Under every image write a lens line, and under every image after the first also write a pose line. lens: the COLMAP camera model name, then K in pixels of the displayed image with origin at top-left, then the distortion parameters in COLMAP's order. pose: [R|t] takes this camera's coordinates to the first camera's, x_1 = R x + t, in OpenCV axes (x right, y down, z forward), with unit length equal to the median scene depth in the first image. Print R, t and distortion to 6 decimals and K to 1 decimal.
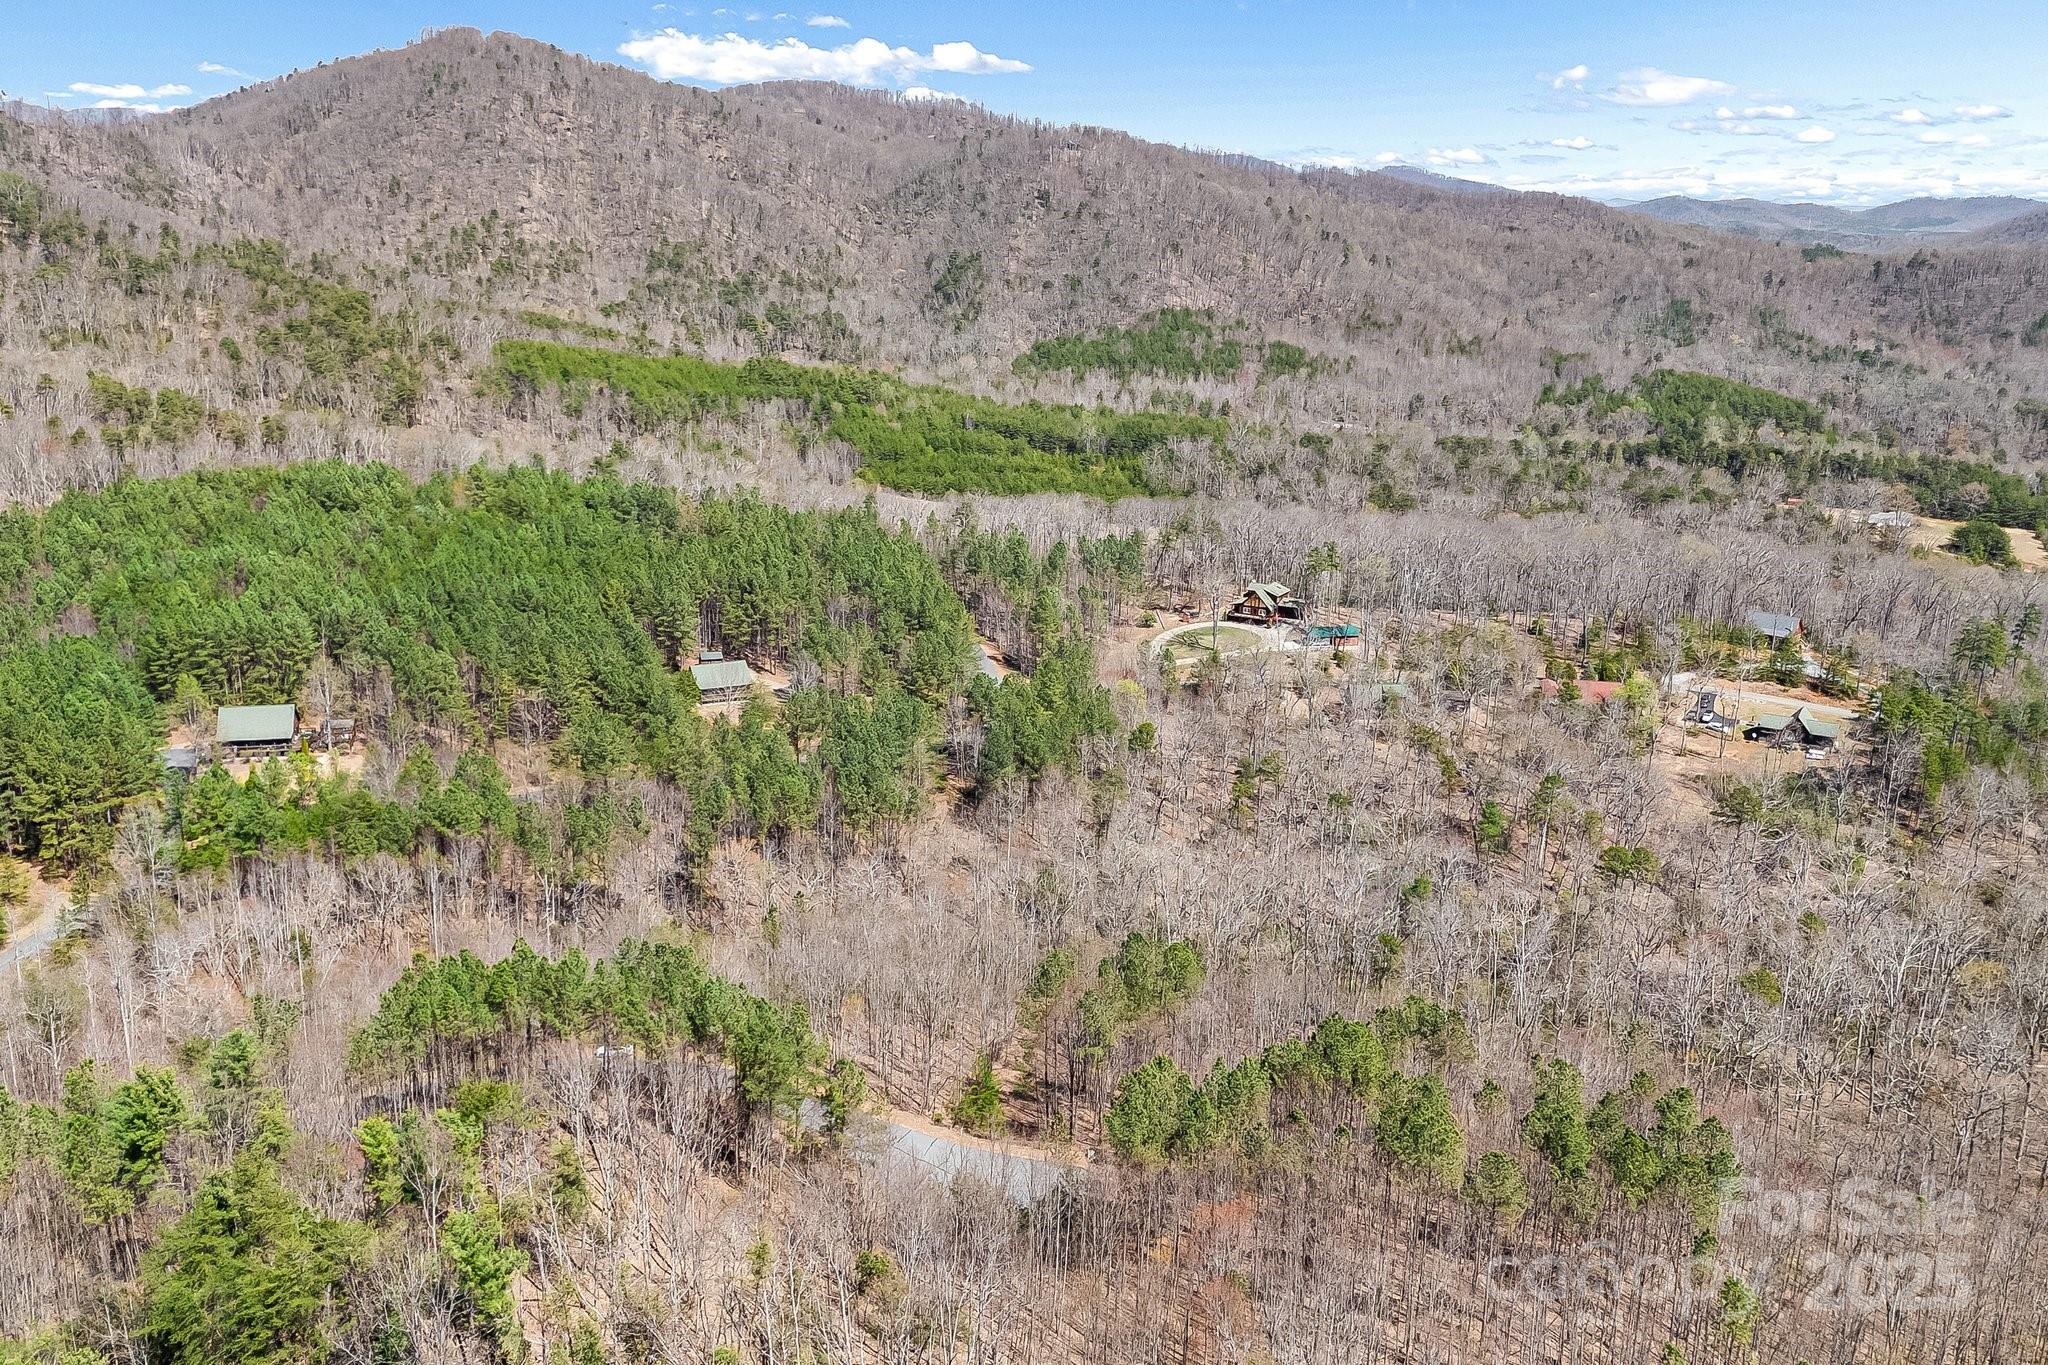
lens RADIAL K [[1827.7, 0, 1024.0], [0, 1827.7, 682.5], [0, 0, 1]] dist [0.065966, -0.095934]
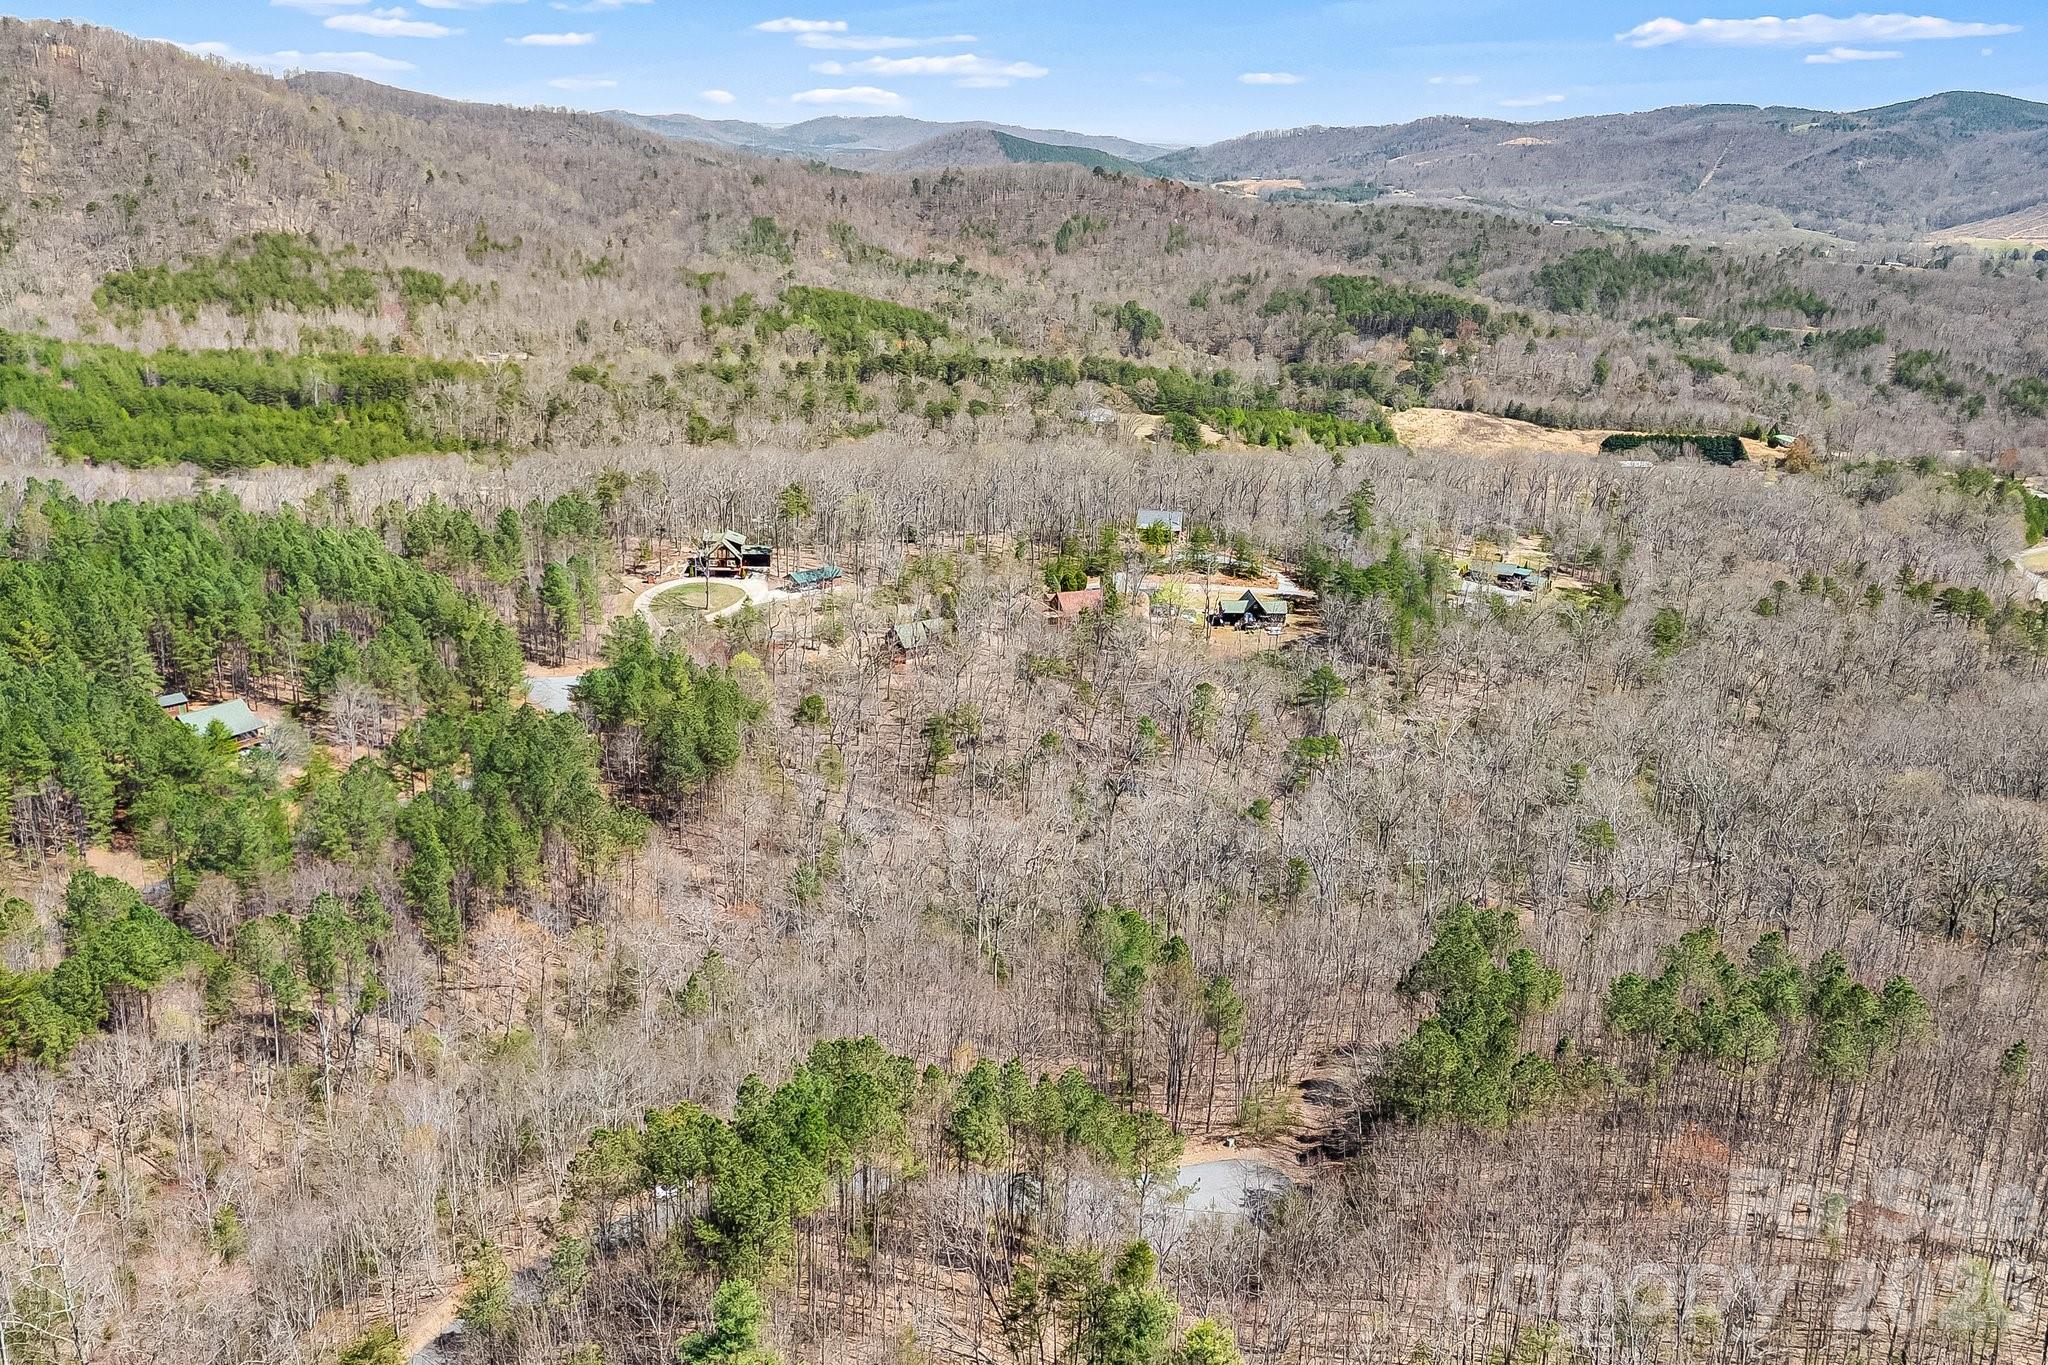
lens RADIAL K [[1827.7, 0, 1024.0], [0, 1827.7, 682.5], [0, 0, 1]] dist [0.065966, -0.095934]
pose [[0.834414, -0.152486, 0.529623, -0.176660], [0.128620, 0.988306, 0.081909, -0.024721], [-0.535919, -0.000226, 0.844269, 0.085418]]
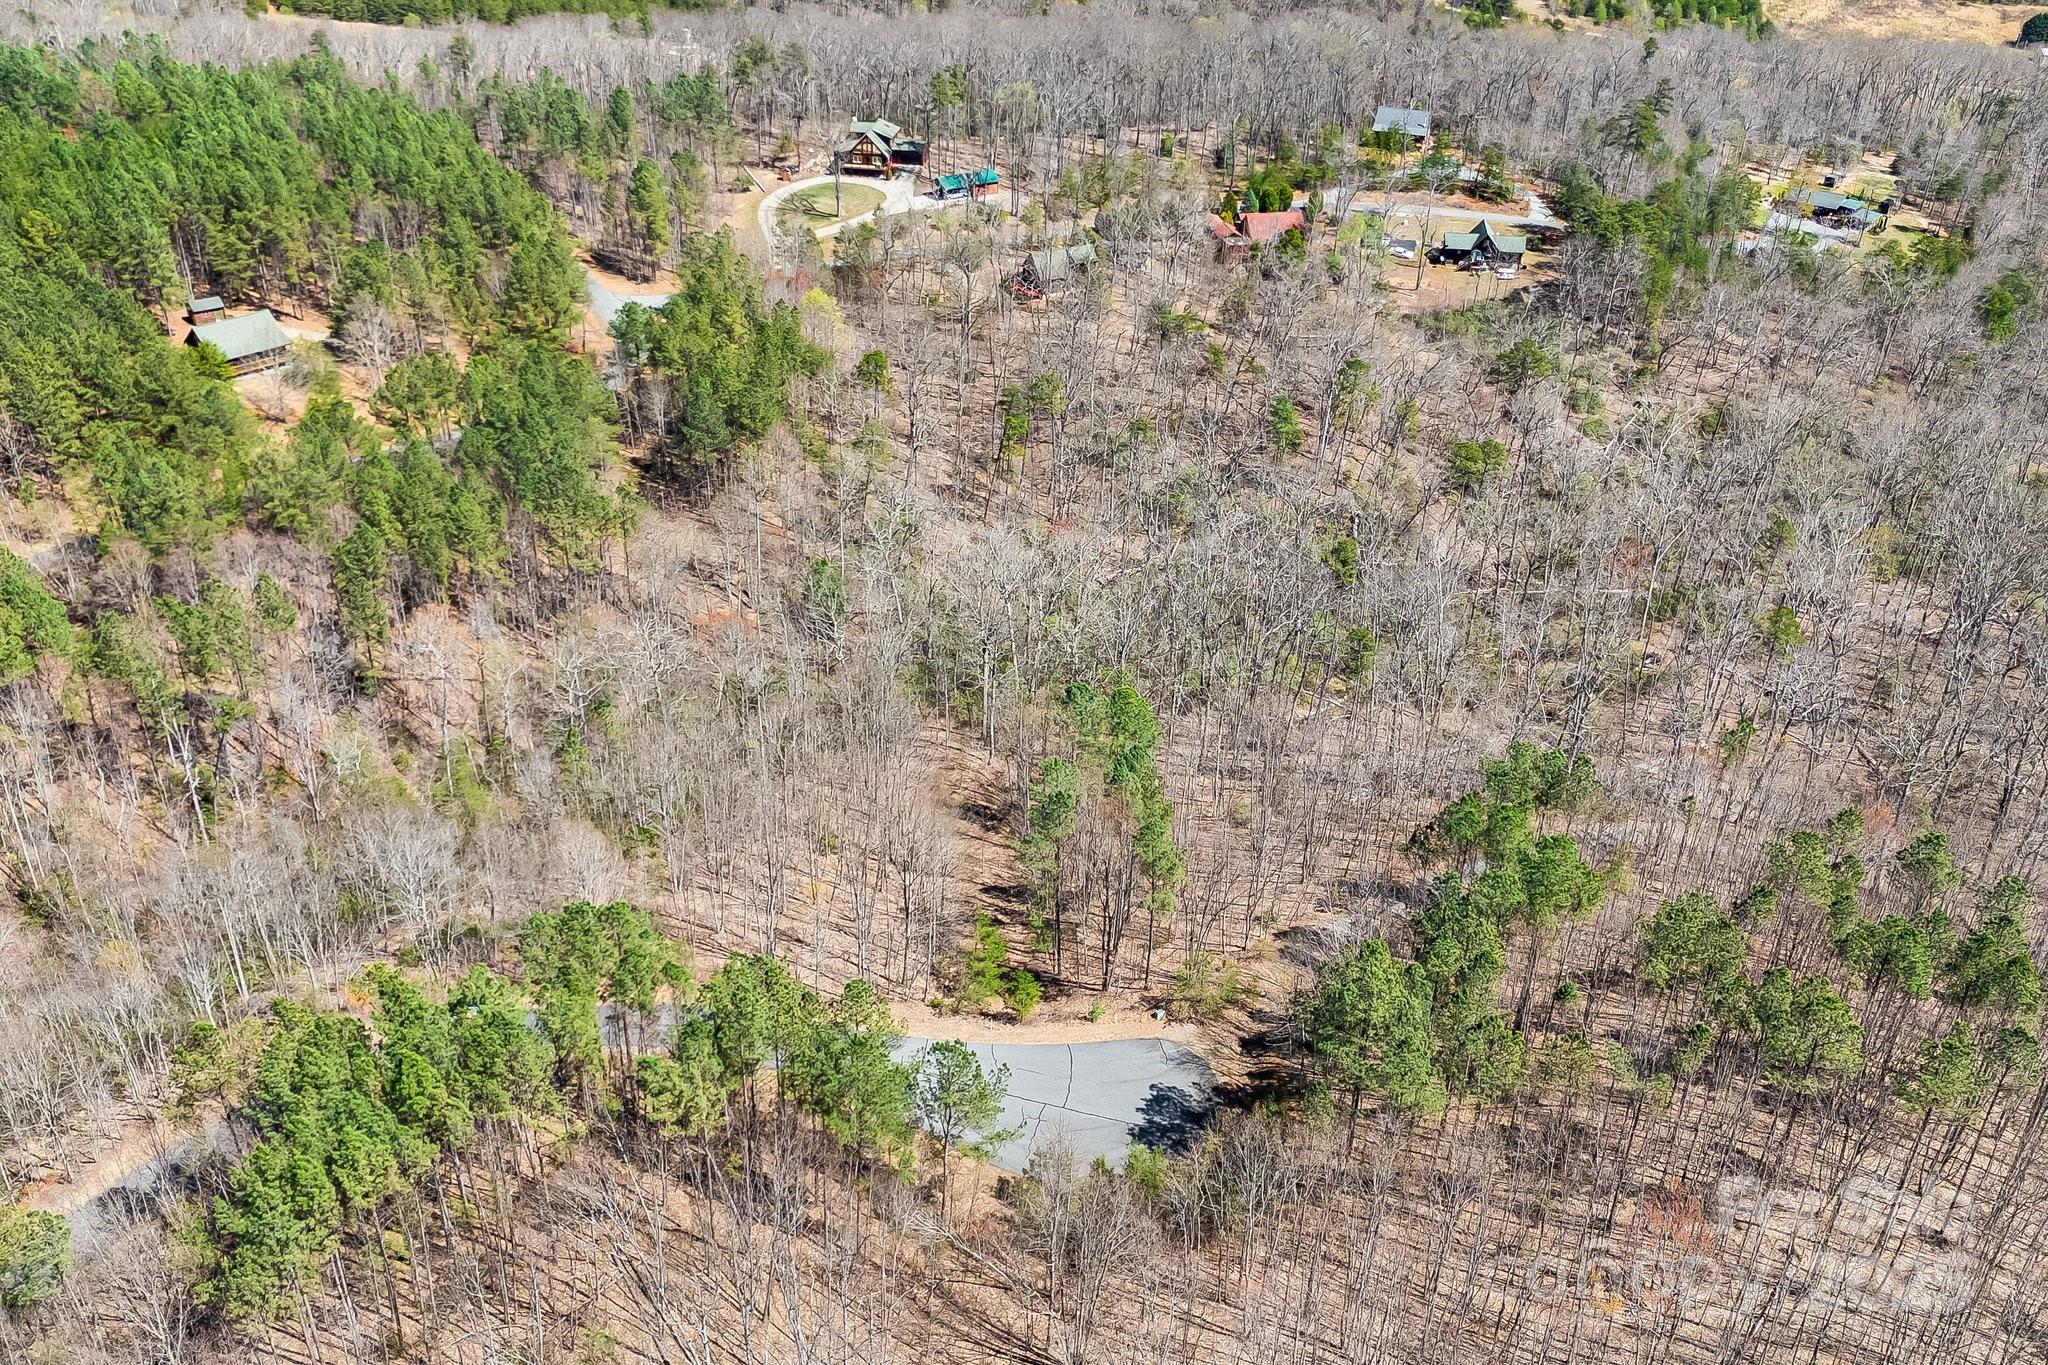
lens RADIAL K [[1796.9, 0, 1024.0], [0, 1796.9, 682.5], [0, 0, 1]] dist [0.079684, -0.095079]
pose [[0.927720, -0.188203, 0.322358, -0.081659], [0.088879, 0.950127, 0.298929, -0.036709], [-0.362540, -0.248672, 0.898180, 0.125770]]
